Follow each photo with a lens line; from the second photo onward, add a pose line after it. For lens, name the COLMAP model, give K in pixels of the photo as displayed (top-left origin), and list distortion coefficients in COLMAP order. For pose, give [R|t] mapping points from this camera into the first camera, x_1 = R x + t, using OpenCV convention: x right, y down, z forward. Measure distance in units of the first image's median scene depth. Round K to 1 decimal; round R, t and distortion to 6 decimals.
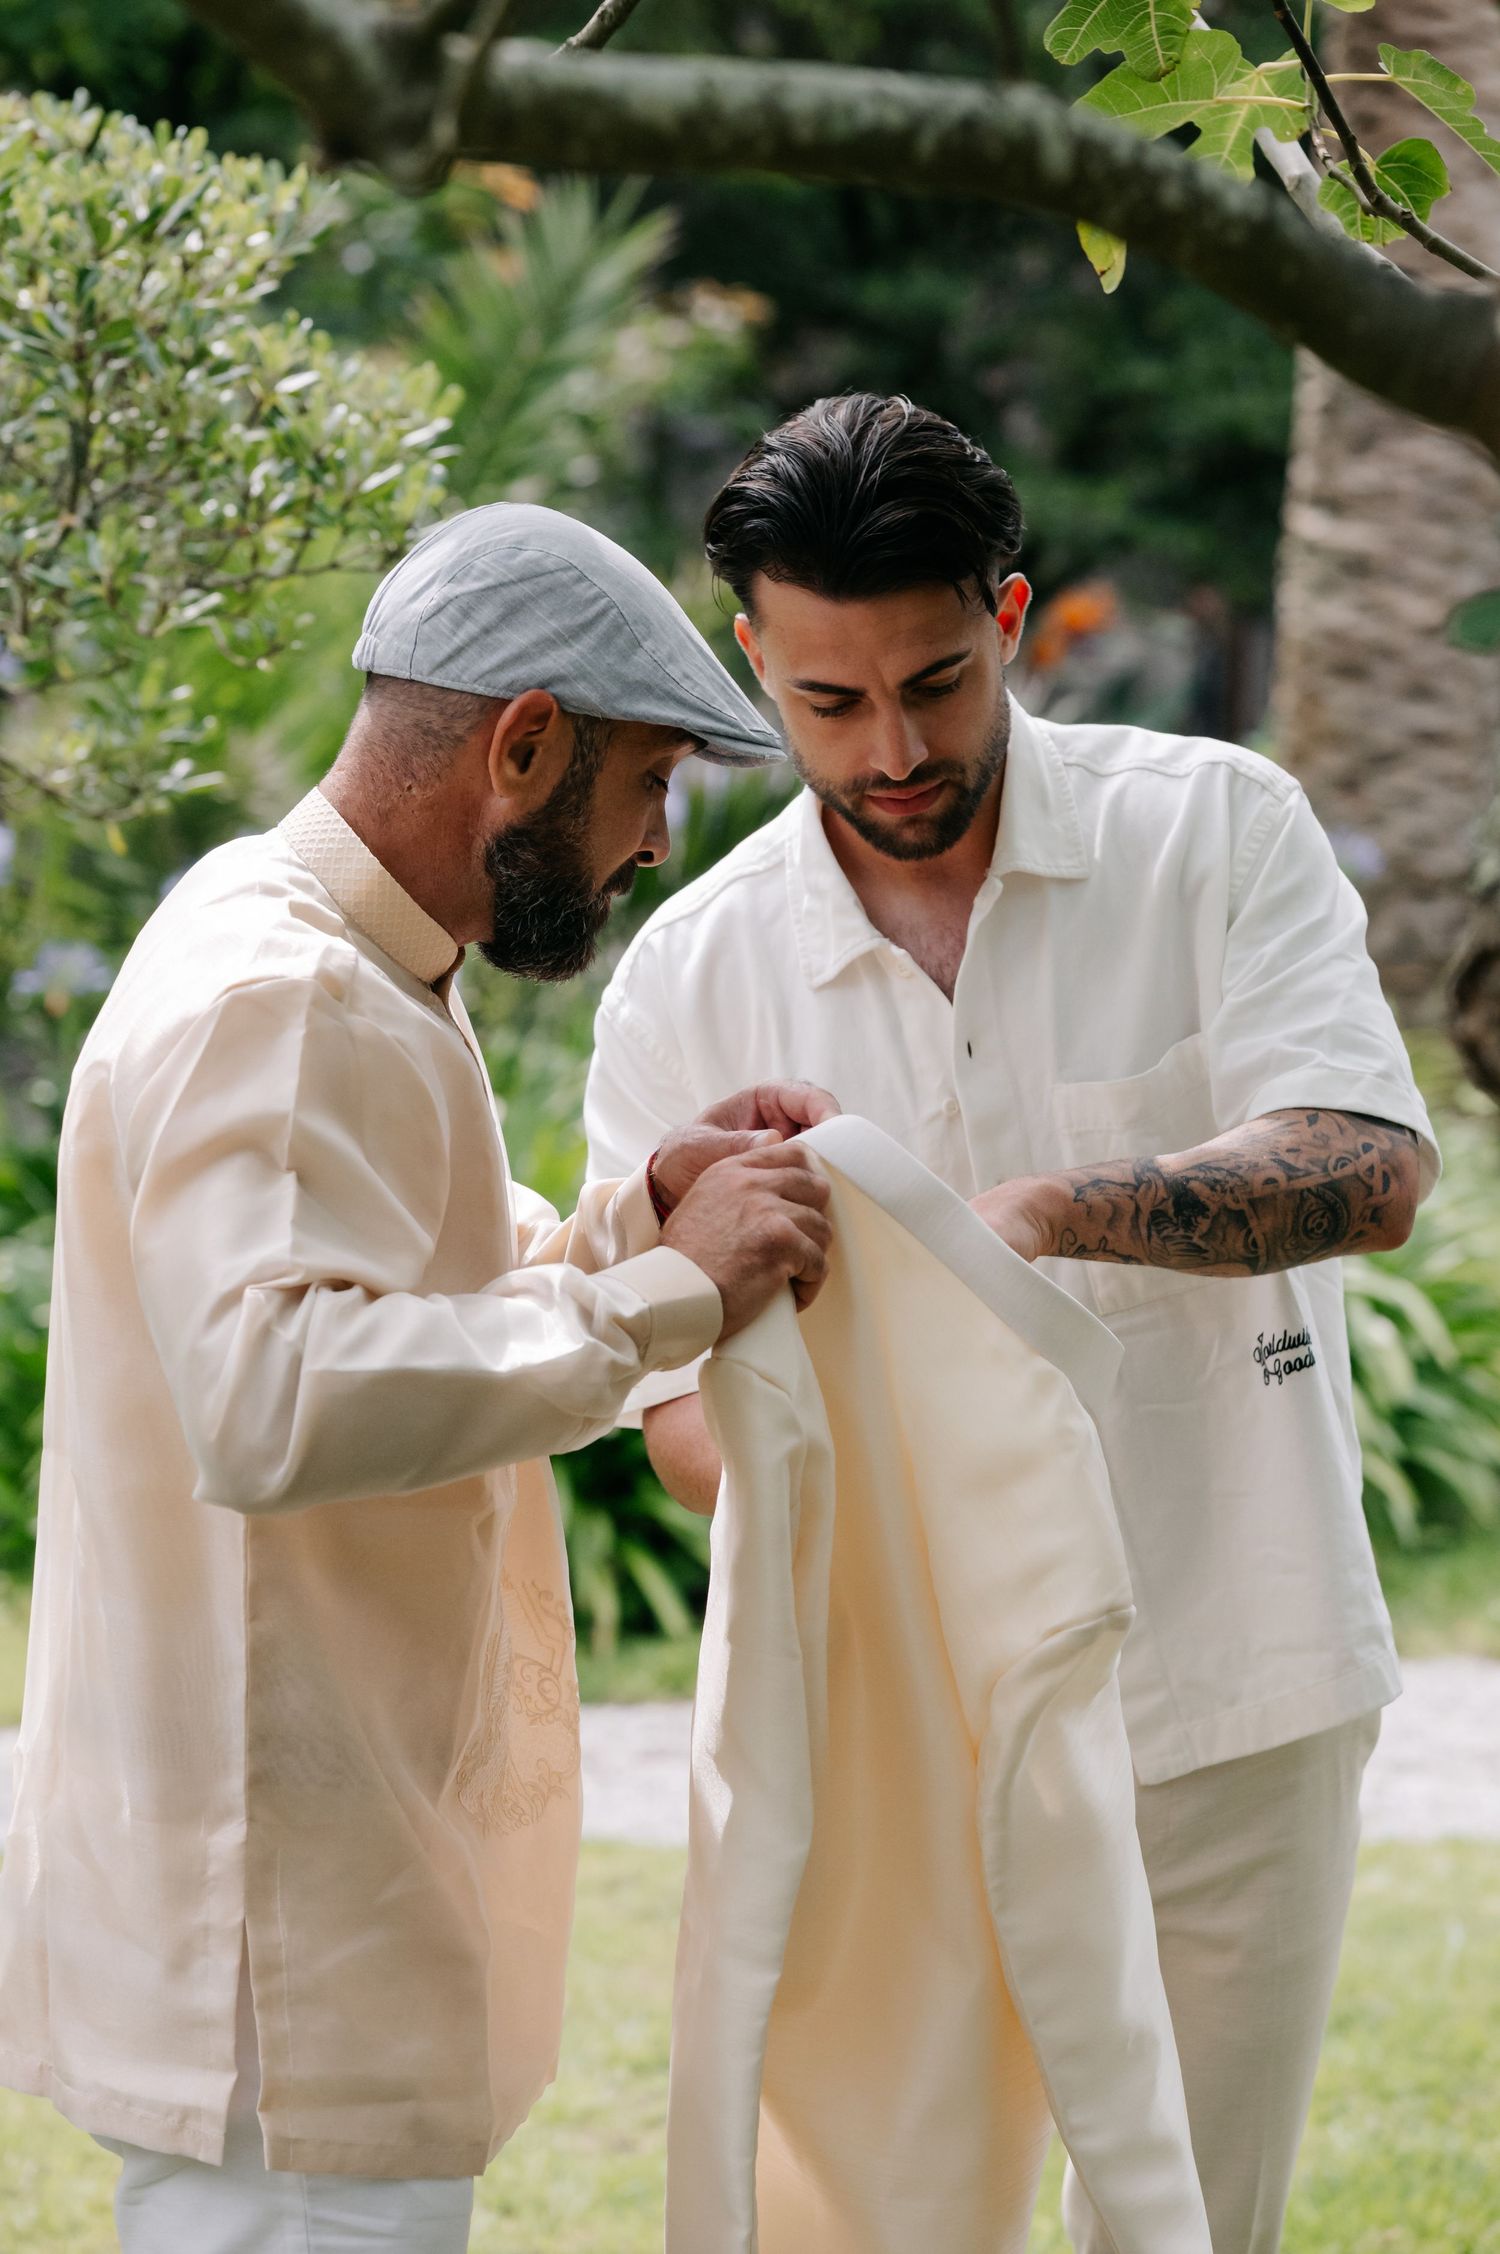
lens RADIAL K [[7107.8, 0, 750.9], [0, 7107.8, 1126.5], [0, 0, 1]] dist [0.241319, 0.000000]
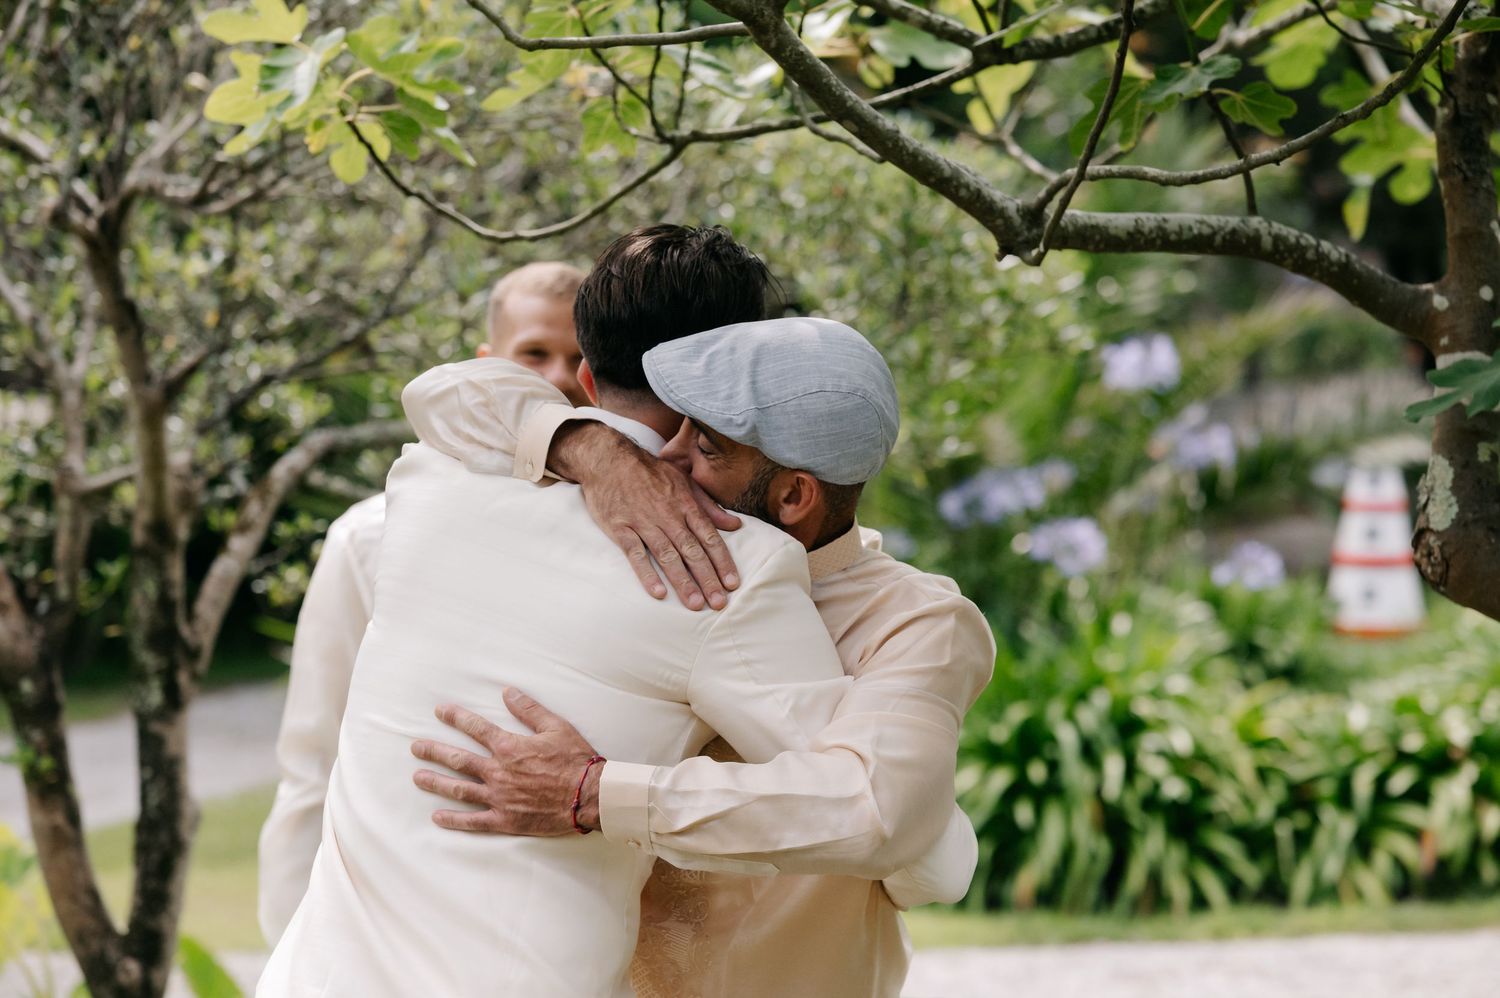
lens RADIAL K [[4730.1, 0, 752.4], [0, 4730.1, 495.3], [0, 0, 1]] dist [0.241319, 0.000000]
pose [[0.992552, -0.002118, -0.121803, 0.030984], [-0.002183, 0.999379, -0.035168, 0.012354], [0.121802, 0.035172, 0.991931, -0.381193]]
